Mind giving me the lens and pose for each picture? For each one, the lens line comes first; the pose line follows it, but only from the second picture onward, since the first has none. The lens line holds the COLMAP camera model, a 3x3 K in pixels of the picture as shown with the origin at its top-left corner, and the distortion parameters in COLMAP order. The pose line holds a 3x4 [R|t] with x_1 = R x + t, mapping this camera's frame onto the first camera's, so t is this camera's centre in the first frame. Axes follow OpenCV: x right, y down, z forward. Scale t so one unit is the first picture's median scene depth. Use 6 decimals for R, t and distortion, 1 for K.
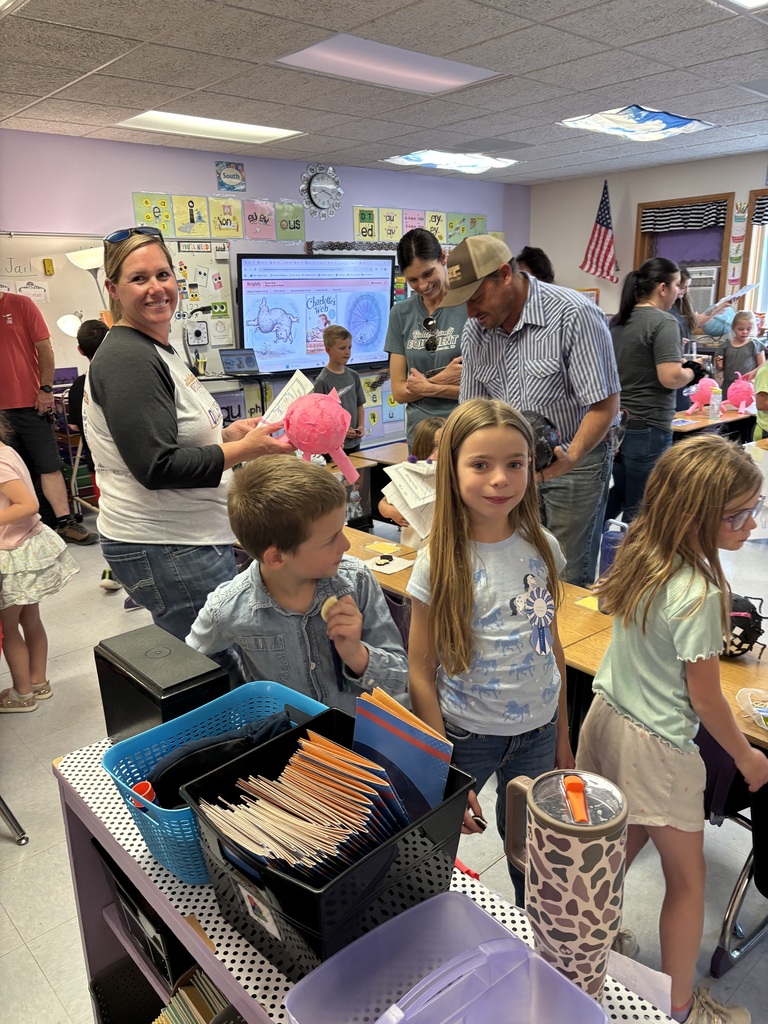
lens RADIAL K [[784.2, 0, 381.3], [0, 784.2, 516.0], [0, 0, 1]] dist [0.037626, -0.033537]
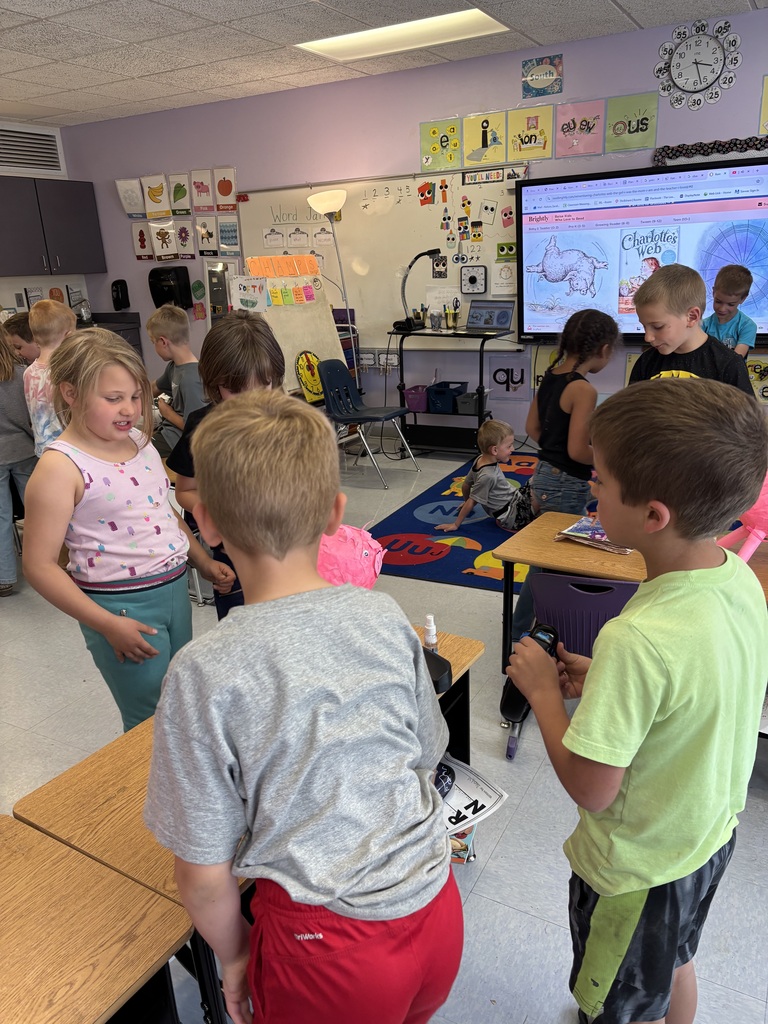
lens RADIAL K [[784.2, 0, 381.3], [0, 784.2, 516.0], [0, 0, 1]] dist [0.037626, -0.033537]
pose [[0.327688, 0.316741, -0.890110, 0.581851], [-0.217755, 0.942084, 0.255071, -0.183446], [0.919350, 0.110242, 0.377681, 0.597703]]
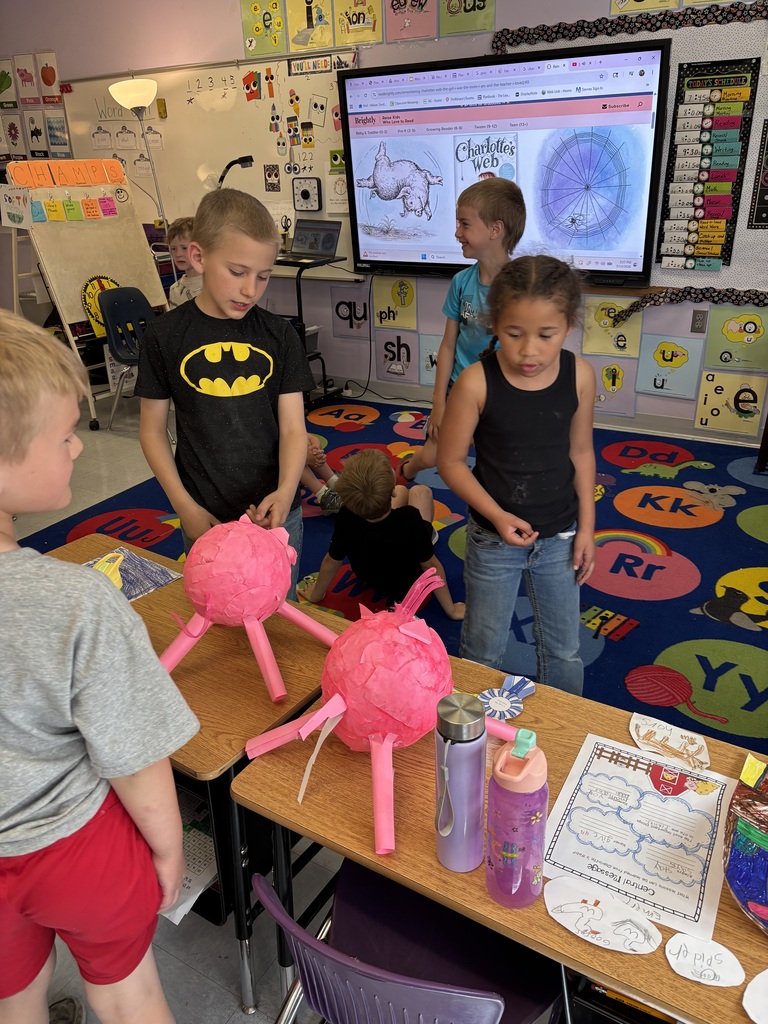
lens RADIAL K [[766.2, 0, 377.5], [0, 766.2, 511.3], [0, 0, 1]] dist [0.072629, -0.086247]
pose [[0.292314, 0.422791, -0.857788, 0.531575], [-0.234111, 0.901310, 0.364463, -0.241020], [0.927224, 0.094280, 0.362446, 0.813480]]
